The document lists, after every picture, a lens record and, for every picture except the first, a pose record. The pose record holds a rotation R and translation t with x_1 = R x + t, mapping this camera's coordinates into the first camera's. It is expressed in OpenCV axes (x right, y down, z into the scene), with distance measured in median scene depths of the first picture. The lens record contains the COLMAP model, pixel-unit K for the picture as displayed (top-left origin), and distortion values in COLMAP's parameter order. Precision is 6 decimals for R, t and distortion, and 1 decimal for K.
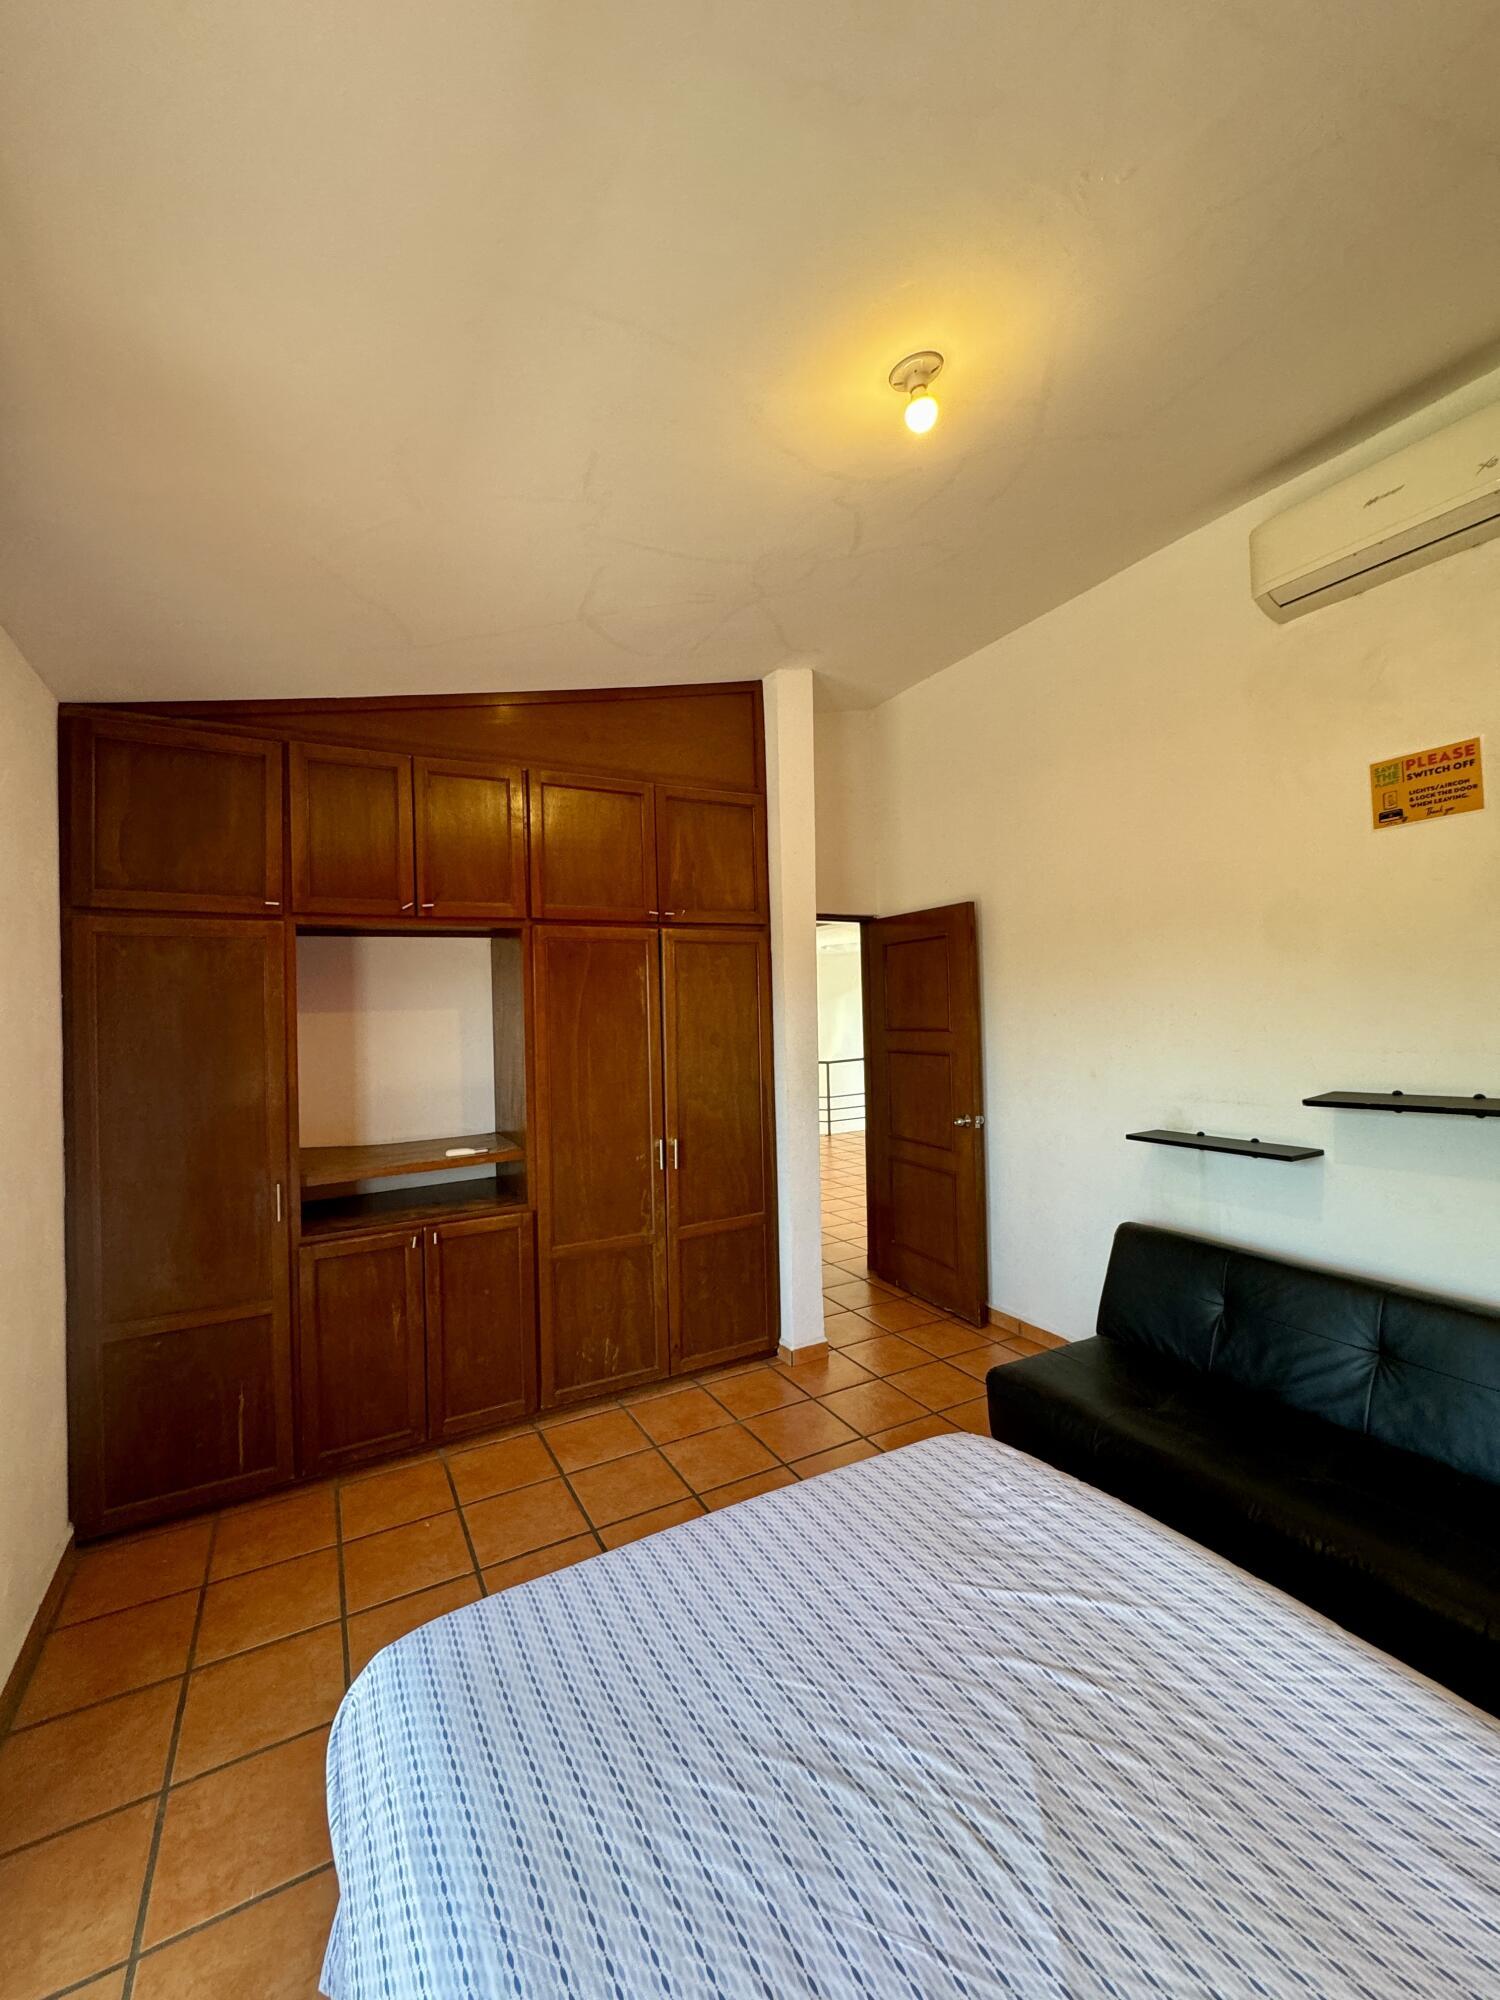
lens RADIAL K [[805.5, 0, 749.6], [0, 805.5, 996.0], [0, 0, 1]] dist [-0.003313, 0.001002]
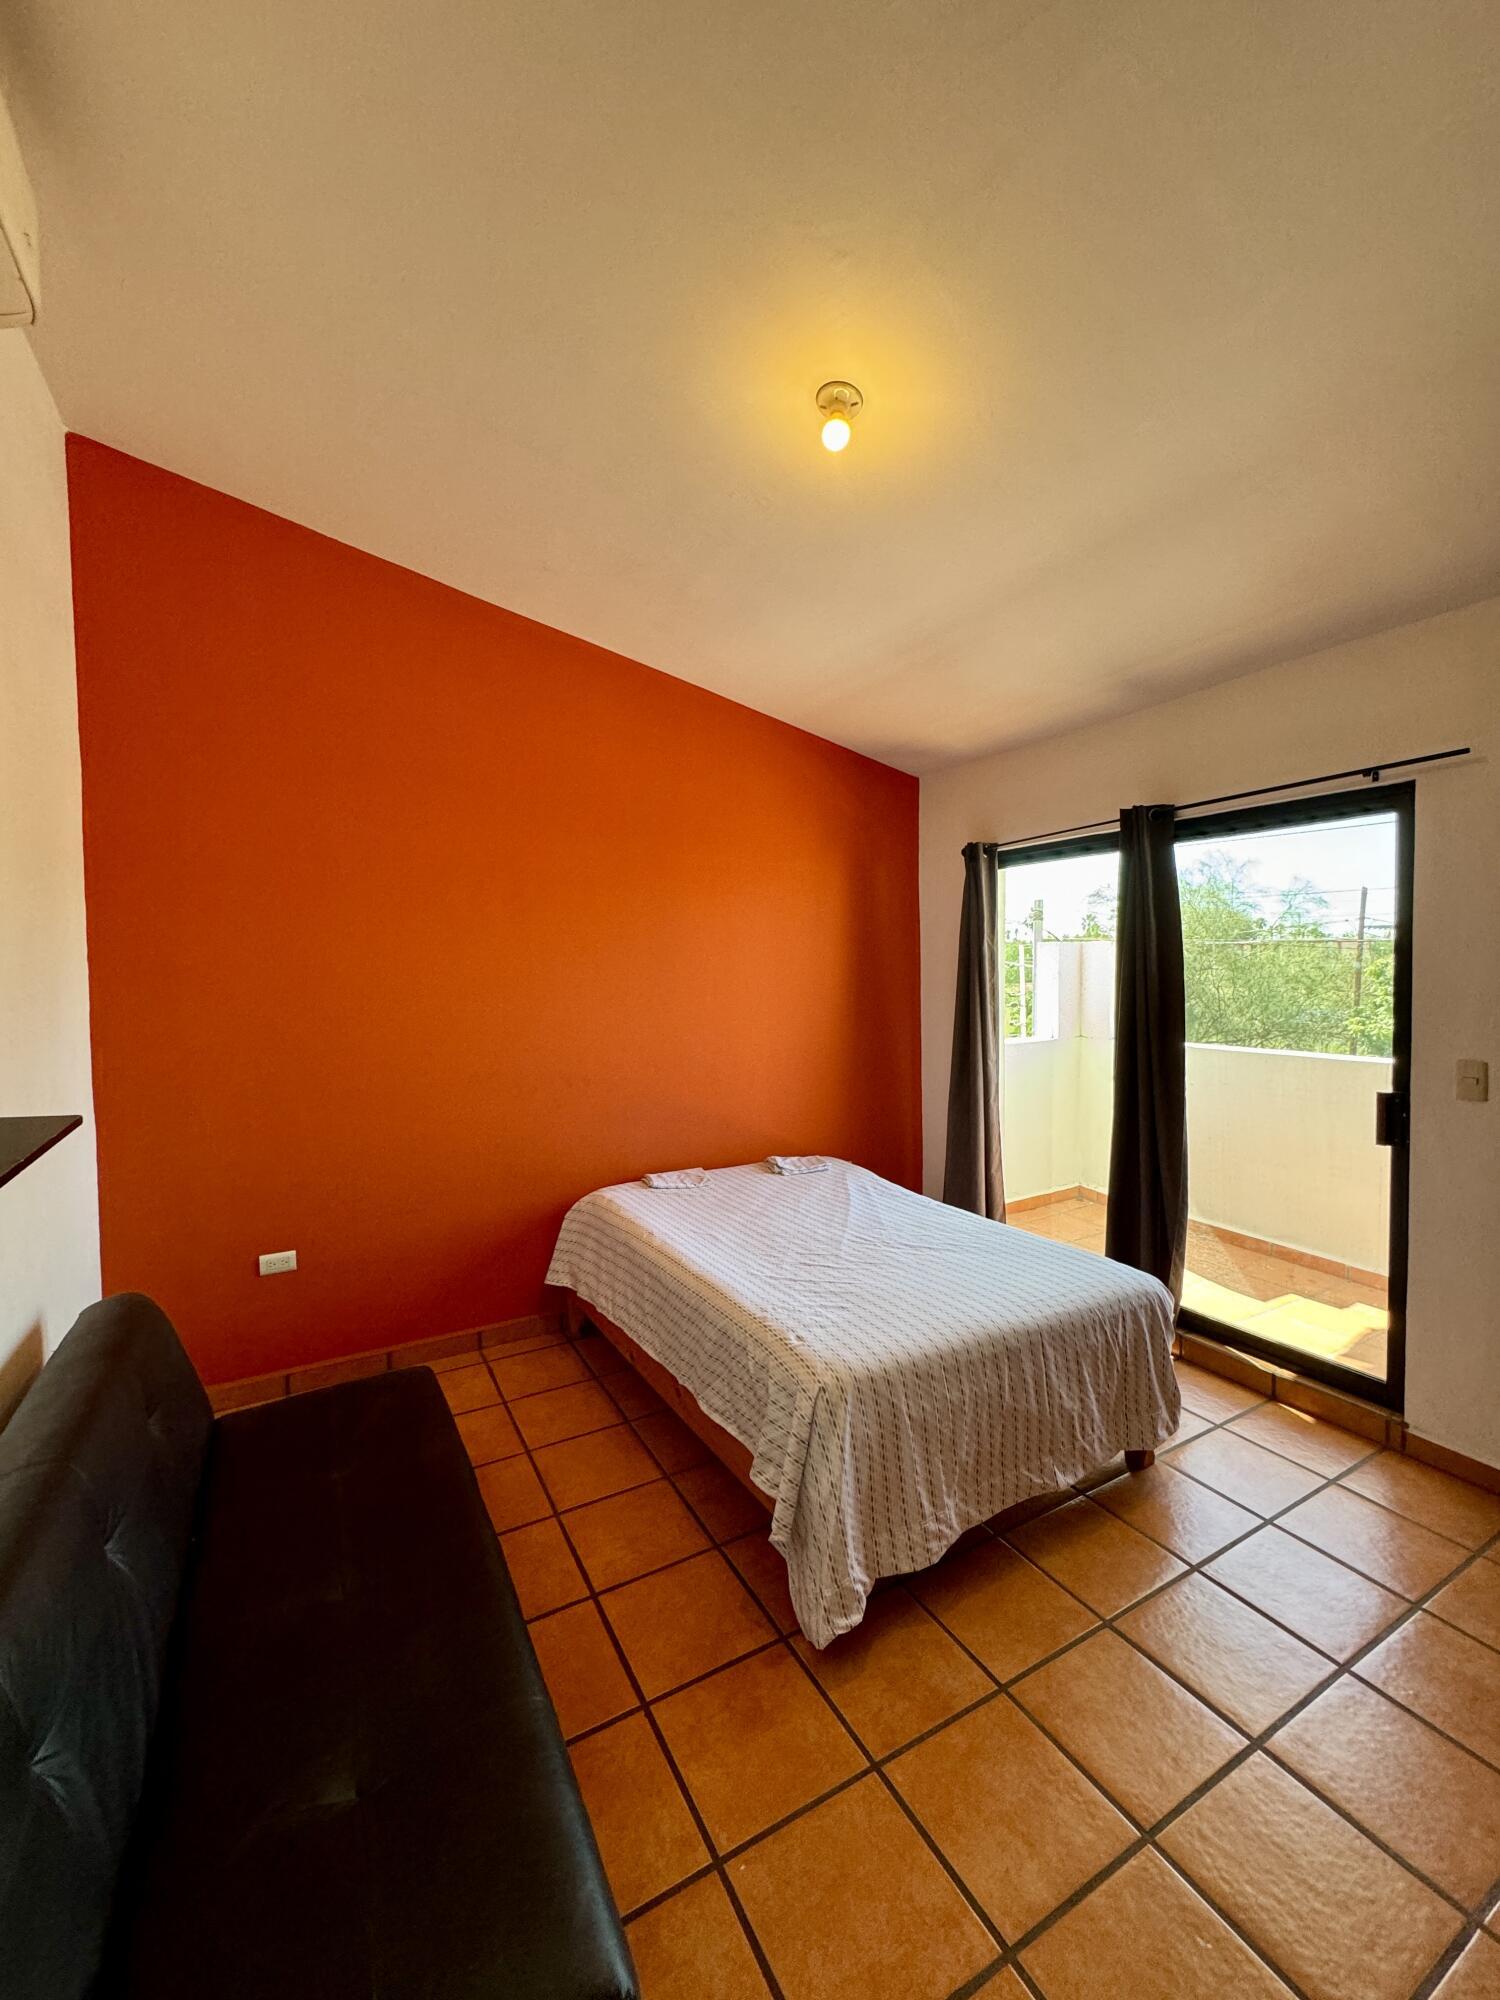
lens RADIAL K [[805.5, 0, 750.5], [0, 805.5, 997.8], [0, 0, 1]] dist [-0.003313, 0.001002]
pose [[-0.999217, 0.039571, 0.000608, 0.228302], [0.039572, 0.998769, 0.029911, 0.015882], [0.000576, 0.029912, -0.999552, 1.349364]]
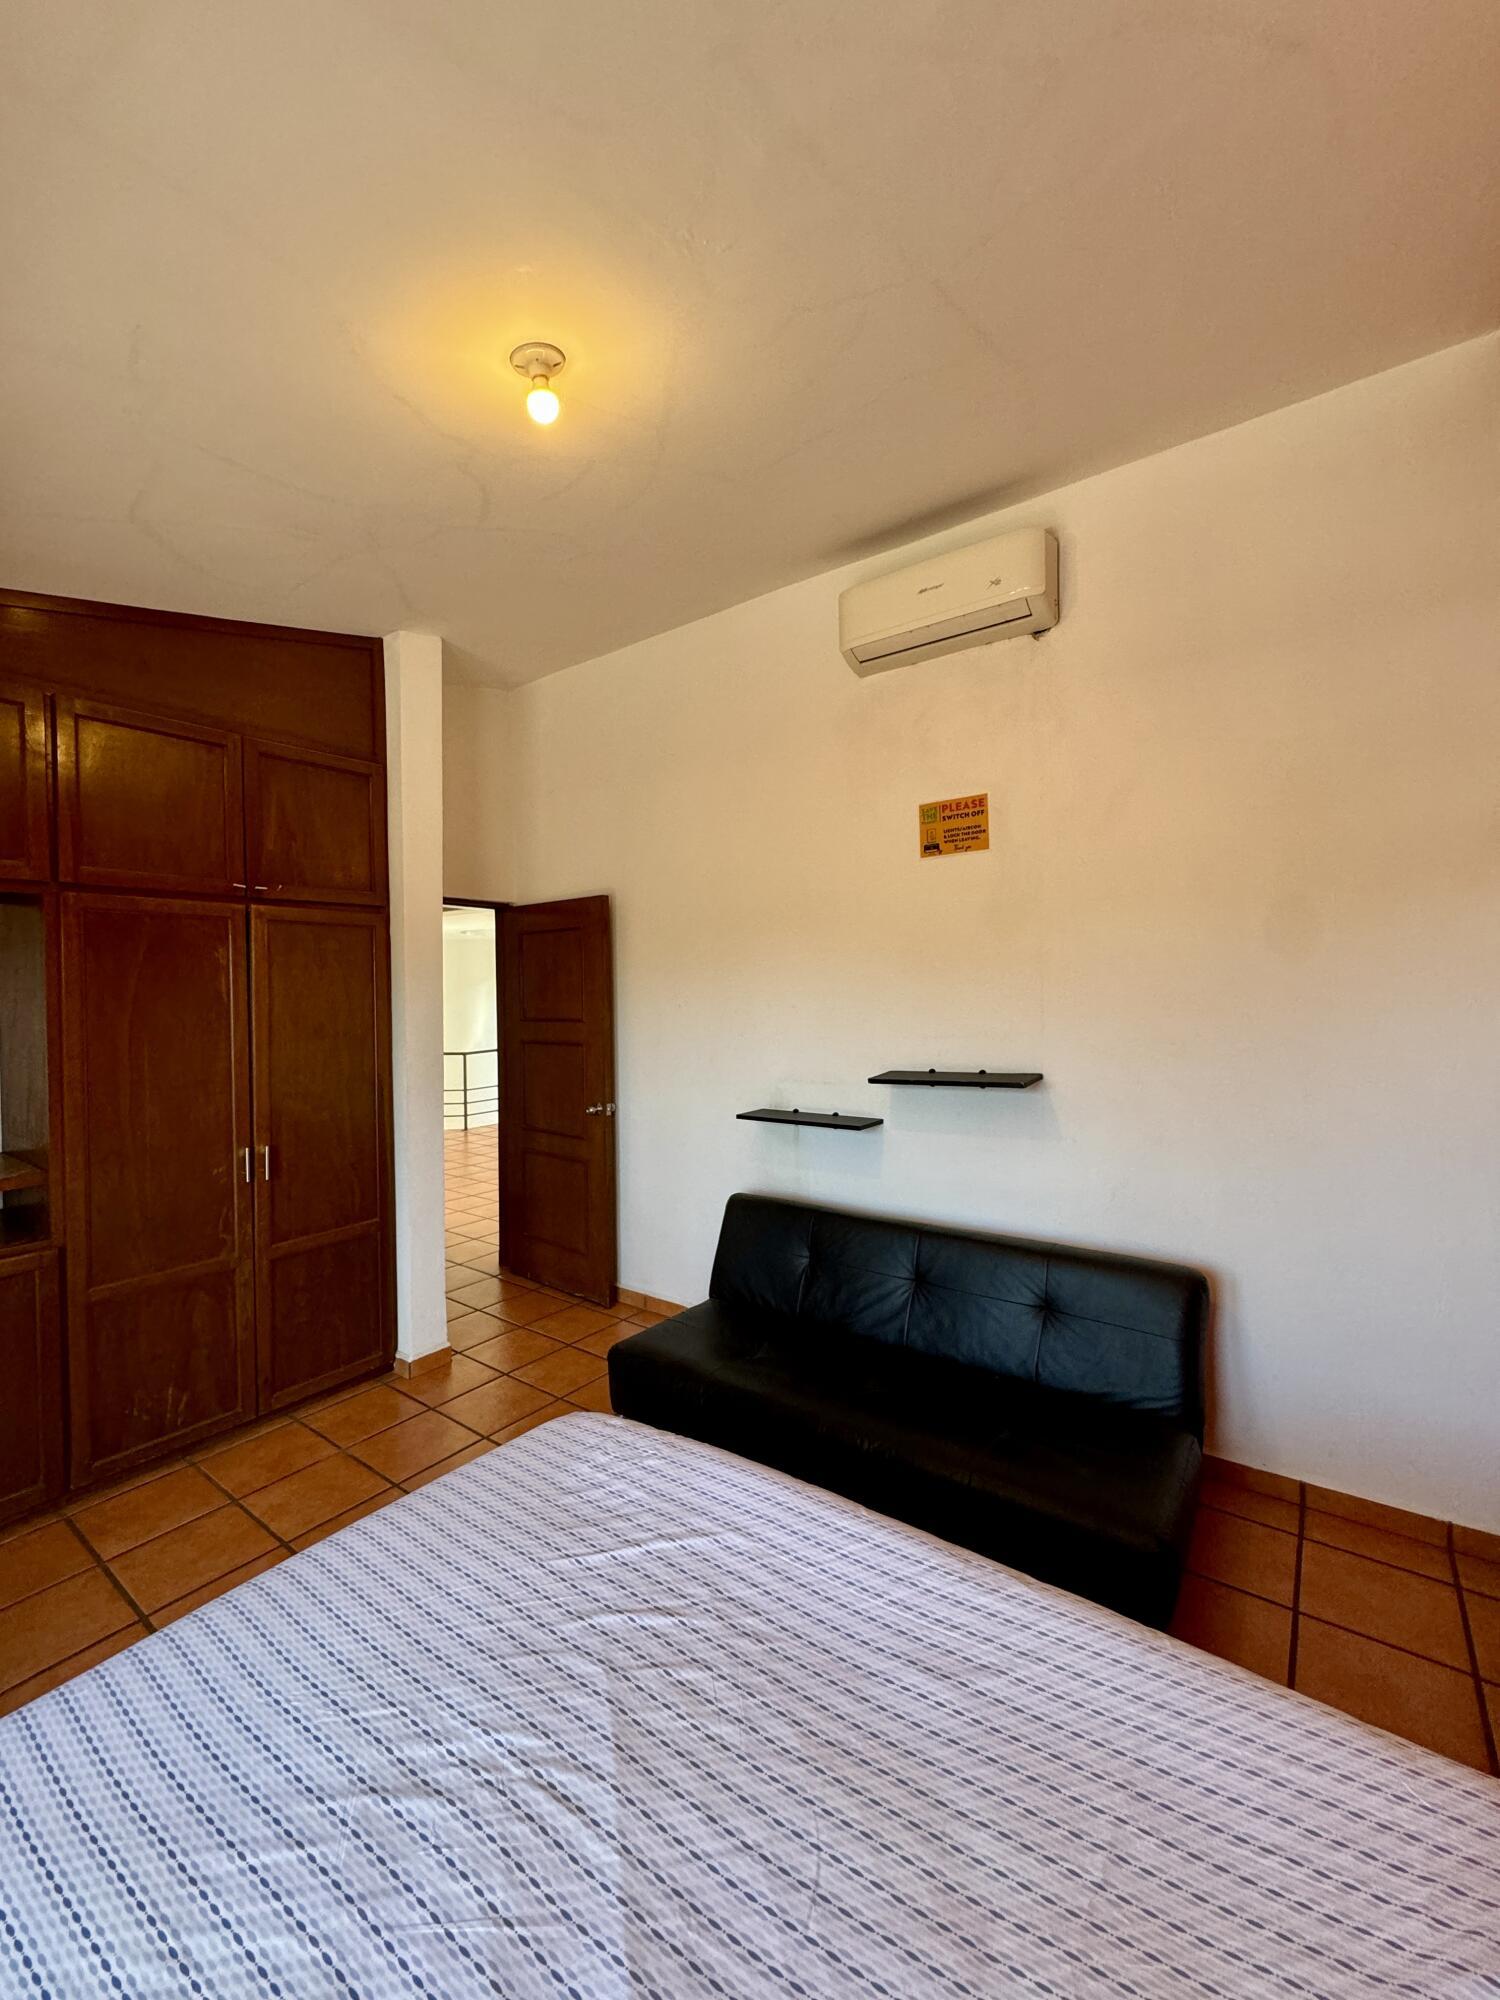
lens RADIAL K [[805.5, 0, 751.9], [0, 805.5, 996.0], [0, 0, 1]] dist [-0.003313, 0.001002]
pose [[0.908256, 0.010310, 0.418287, 0.023730], [-0.016220, 0.999813, 0.010575, -0.003763], [-0.418100, -0.016389, 0.908253, -0.015146]]
